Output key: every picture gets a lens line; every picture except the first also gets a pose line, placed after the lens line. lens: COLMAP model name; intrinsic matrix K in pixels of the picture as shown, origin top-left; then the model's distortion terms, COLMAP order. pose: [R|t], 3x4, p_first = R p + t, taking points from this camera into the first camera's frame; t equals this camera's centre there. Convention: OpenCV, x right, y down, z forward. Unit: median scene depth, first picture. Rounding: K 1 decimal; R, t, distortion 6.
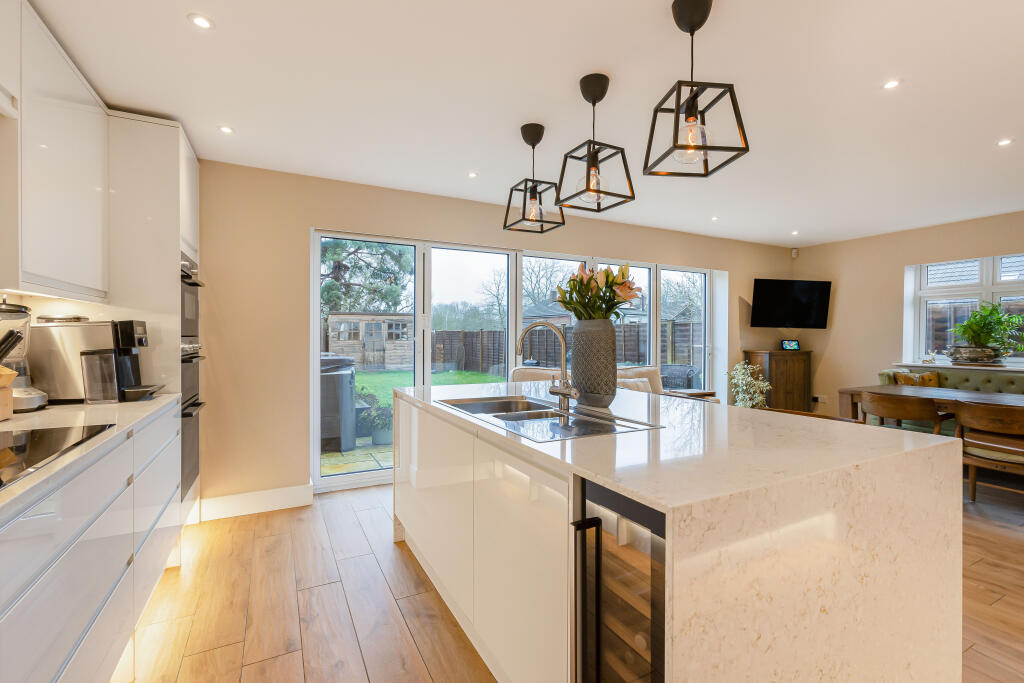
lens RADIAL K [[467.4, 0, 517.6], [0, 467.4, 337.6], [0, 0, 1]] dist [-0.013064, 0.012404]
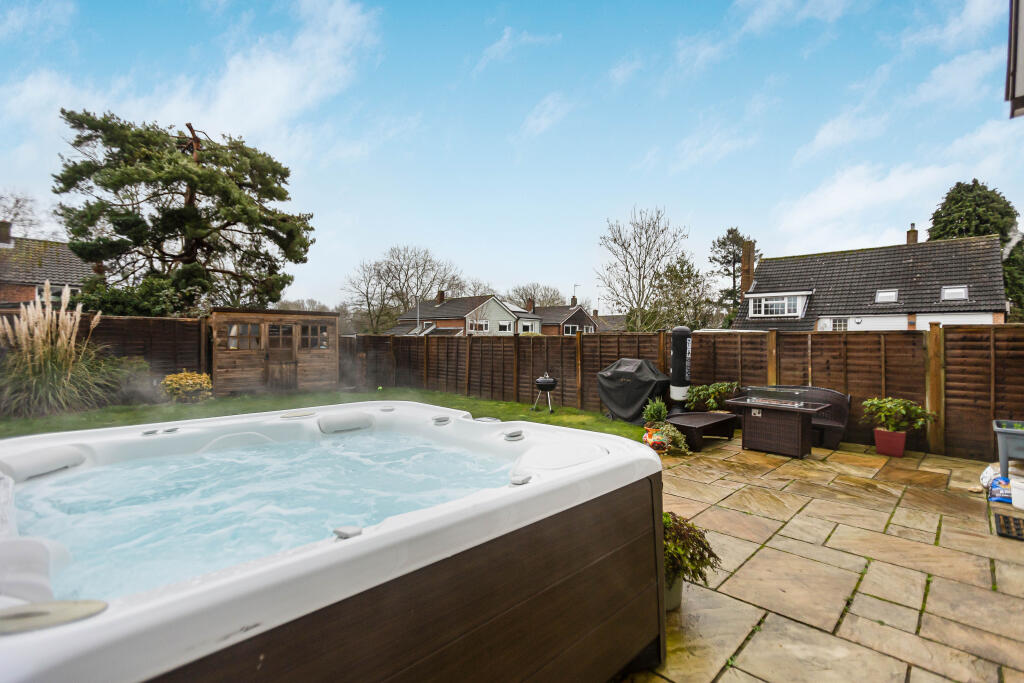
lens RADIAL K [[470.5, 0, 525.3], [0, 470.5, 336.6], [0, 0, 1]] dist [-0.012549, 0.001035]
pose [[0.947147, 0.006979, 0.320724, -0.778935], [-0.004773, 0.999959, -0.007663, -0.040072], [-0.320764, 0.005727, 0.947142, 0.854860]]
